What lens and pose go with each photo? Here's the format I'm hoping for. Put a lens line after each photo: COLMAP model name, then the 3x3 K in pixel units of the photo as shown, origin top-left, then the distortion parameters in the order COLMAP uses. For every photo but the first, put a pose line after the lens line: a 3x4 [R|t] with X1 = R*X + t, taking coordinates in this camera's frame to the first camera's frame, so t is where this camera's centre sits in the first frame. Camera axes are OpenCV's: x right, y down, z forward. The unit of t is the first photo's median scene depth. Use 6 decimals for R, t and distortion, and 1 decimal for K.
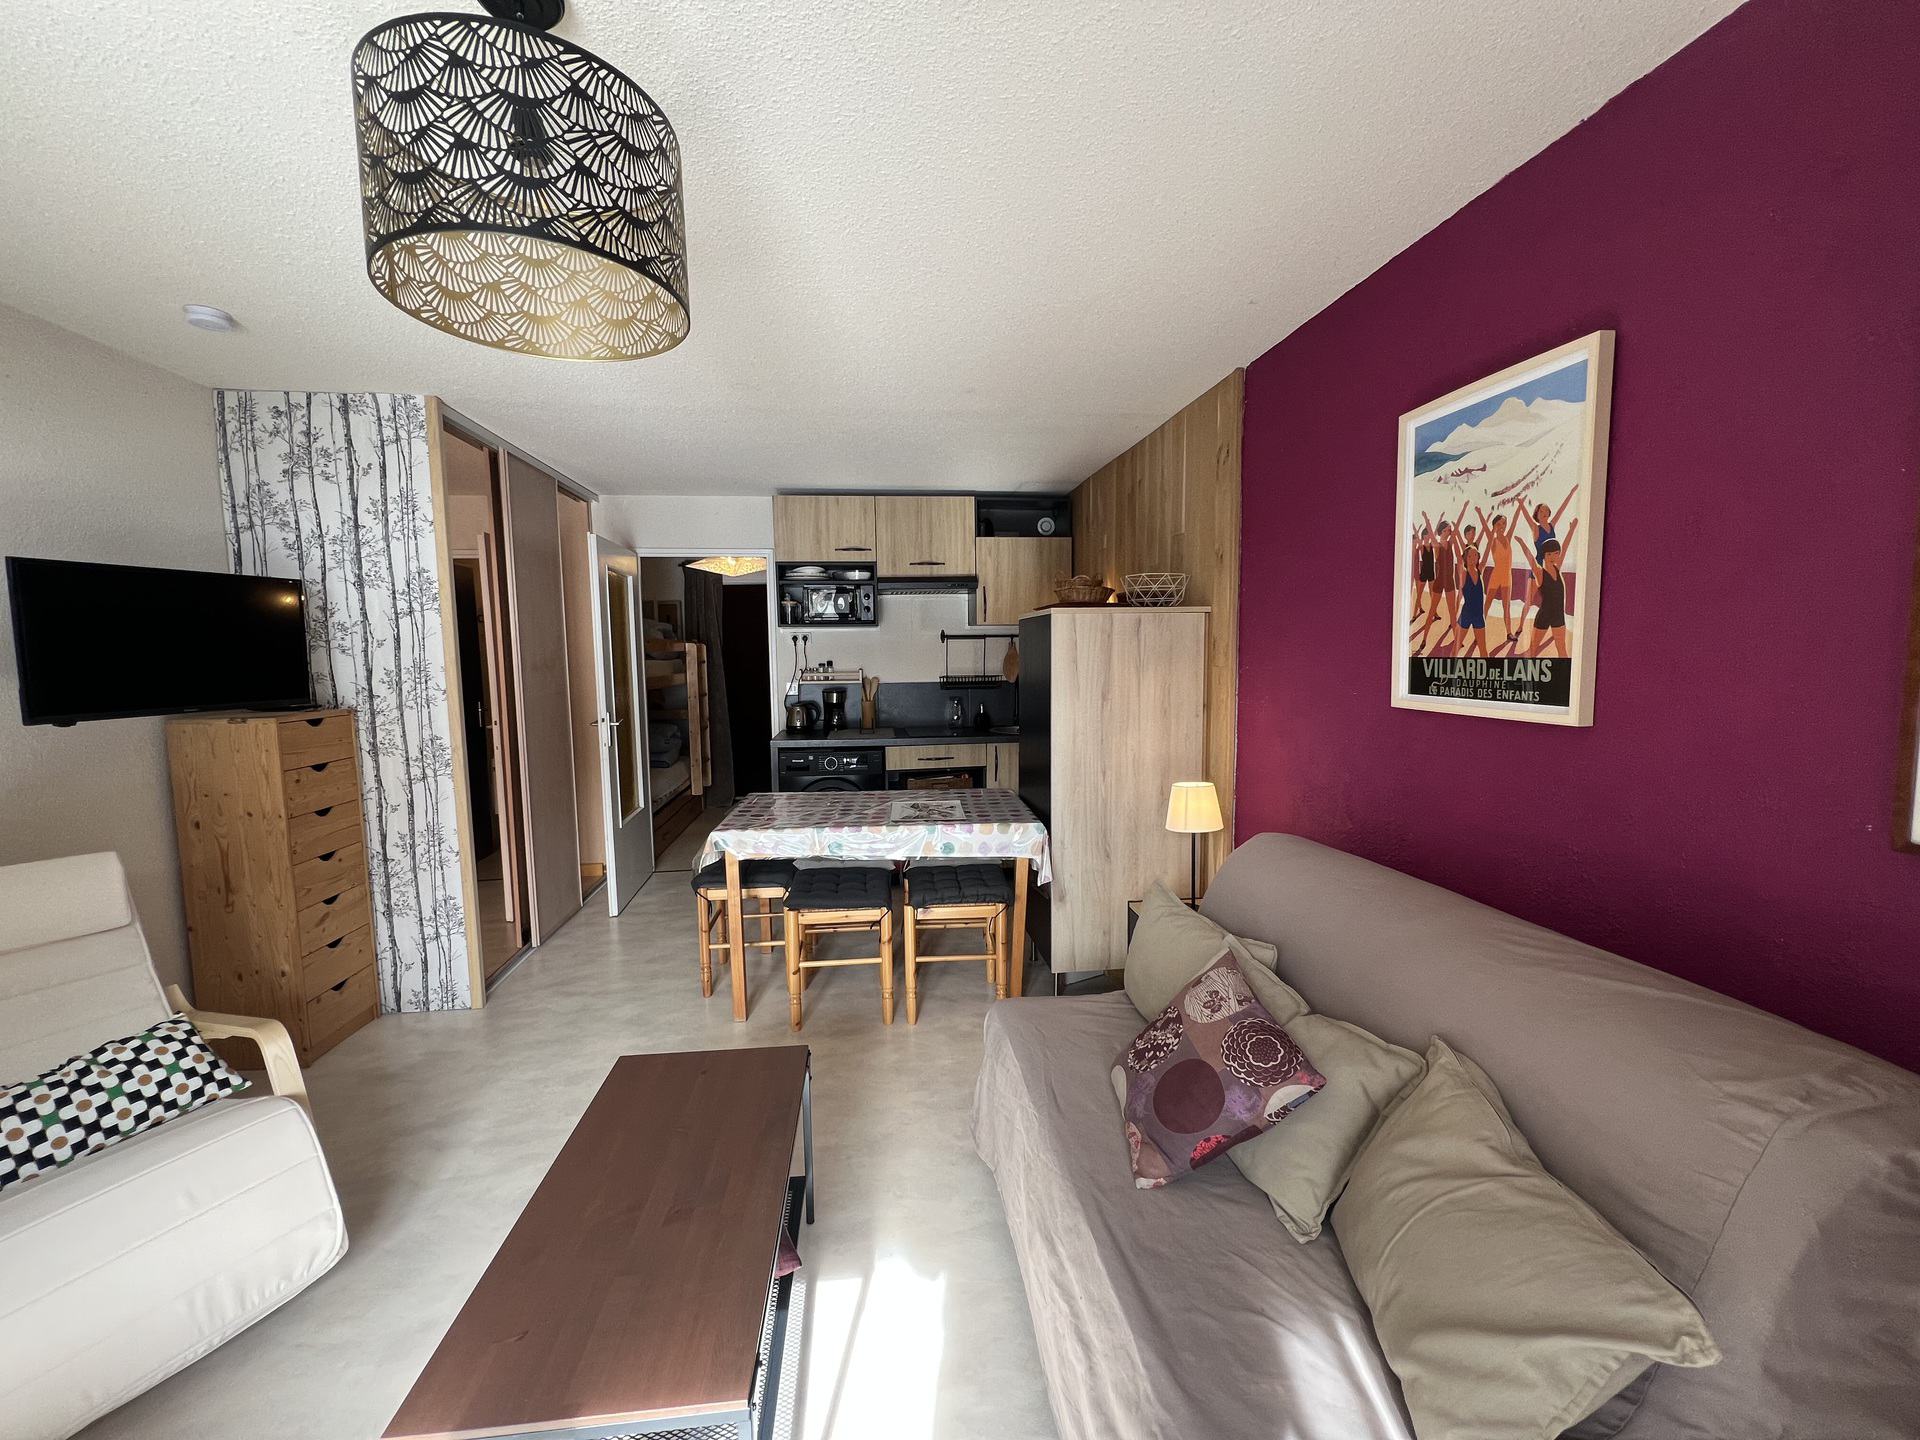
lens RADIAL K [[763.4, 0, 953.8], [0, 763.4, 724.1], [0, 0, 1]] dist [-0.003448, 0.001347]
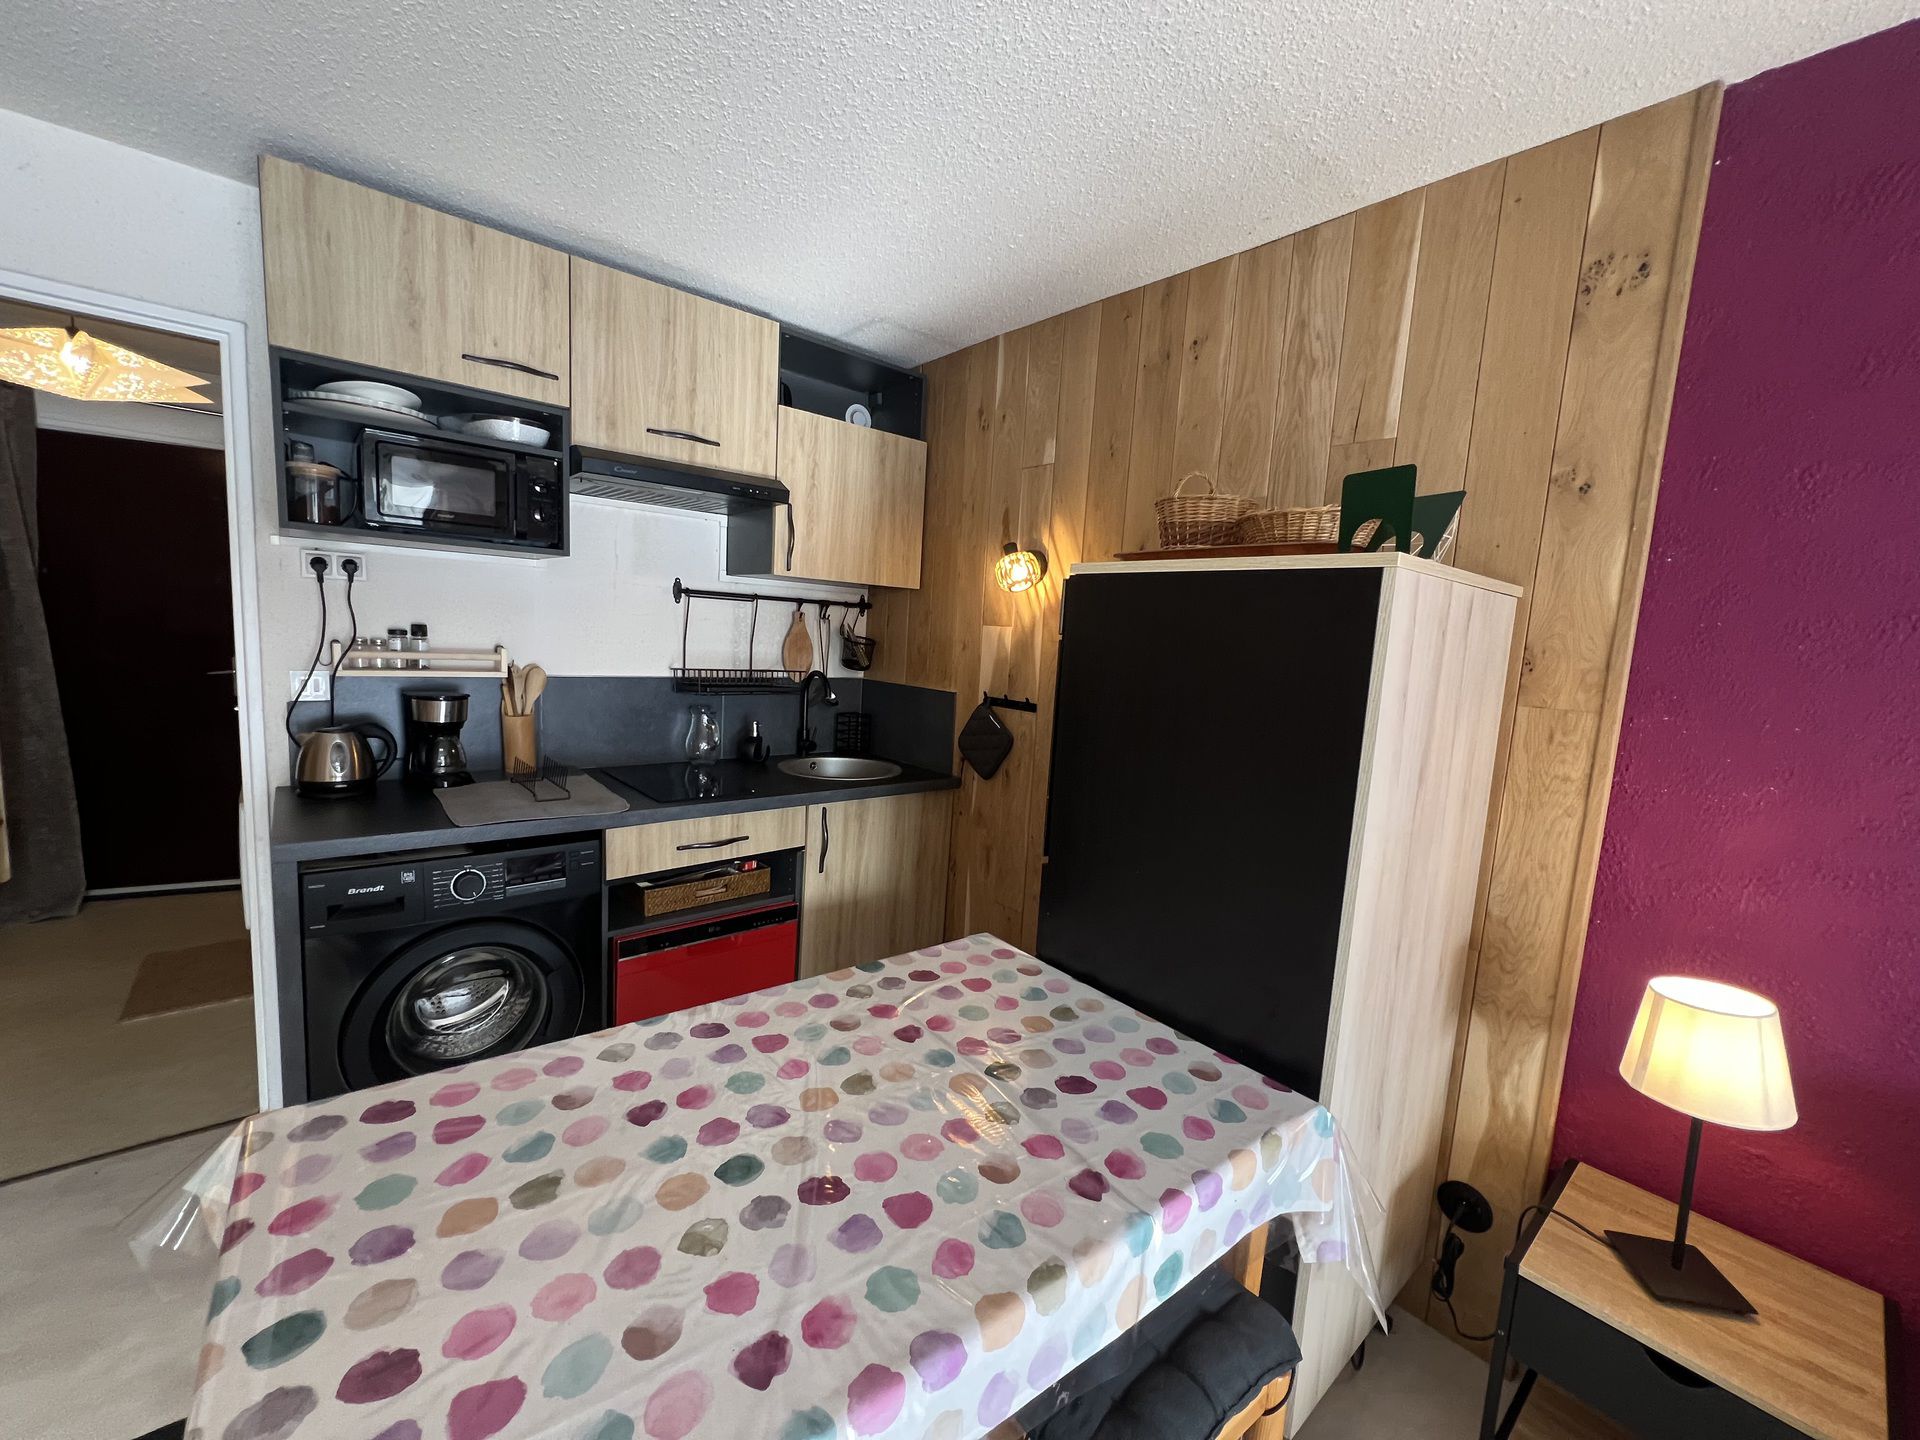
lens RADIAL K [[763.4, 0, 952.3], [0, 763.4, 721.9], [0, 0, 1]] dist [-0.003448, 0.001347]
pose [[0.831703, -0.004966, 0.555199, -0.254880], [-0.014150, 0.999446, 0.030137, -0.074703], [-0.555041, -0.032921, 0.831171, 0.784337]]
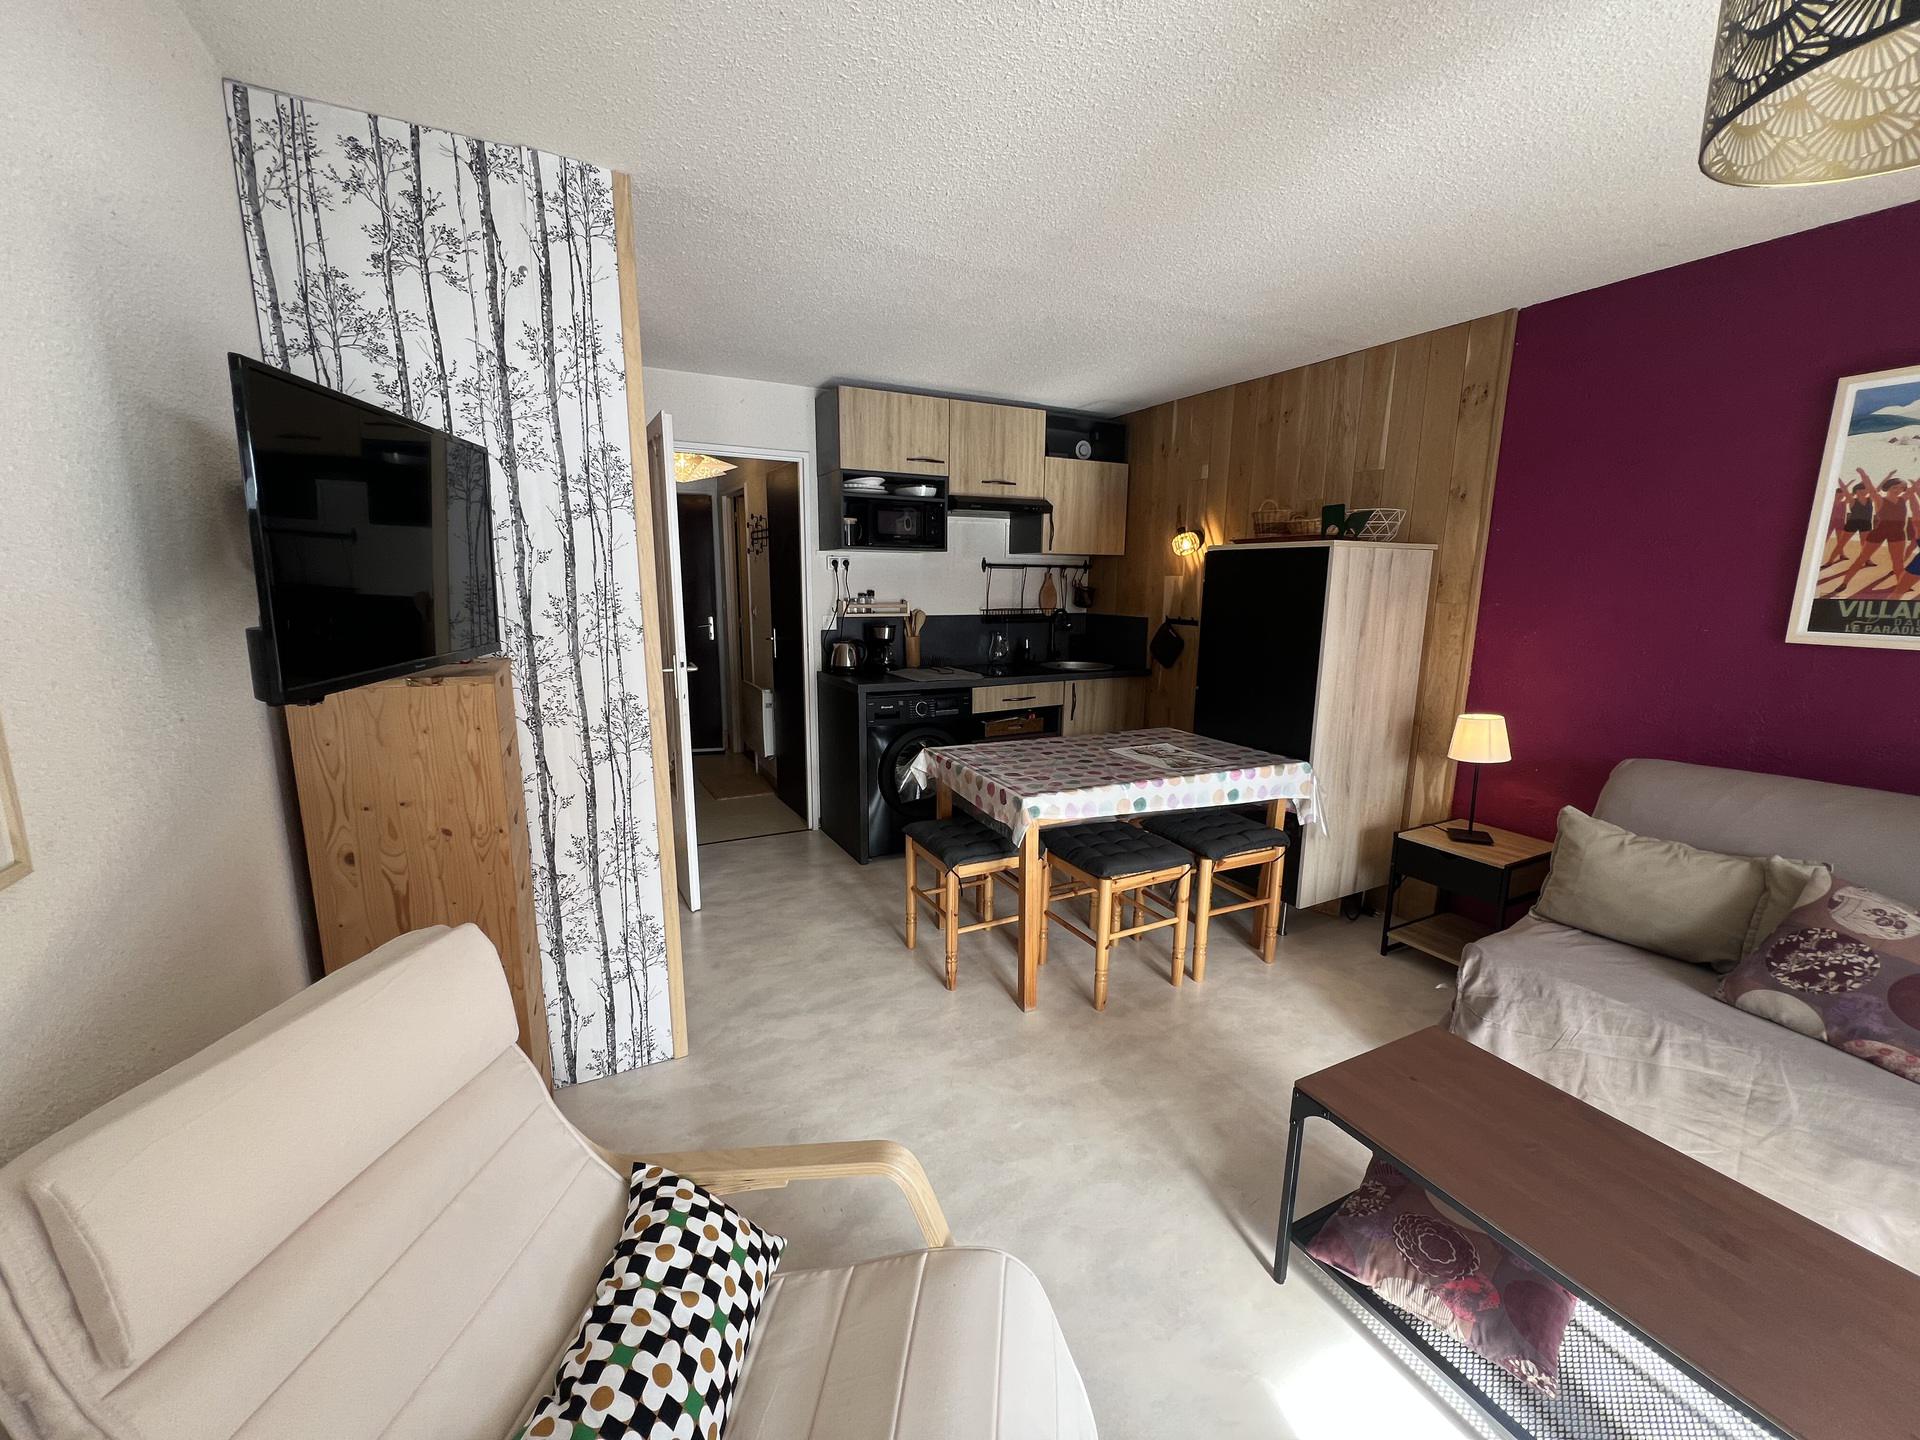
lens RADIAL K [[763.4, 0, 952.7], [0, 763.4, 723.9], [0, 0, 1]] dist [-0.003448, 0.001347]
pose [[0.934970, -0.047103, 0.351586, -0.652718], [0.015374, 0.995594, 0.092498, -0.017302], [-0.354394, -0.081077, 0.931575, 0.247016]]
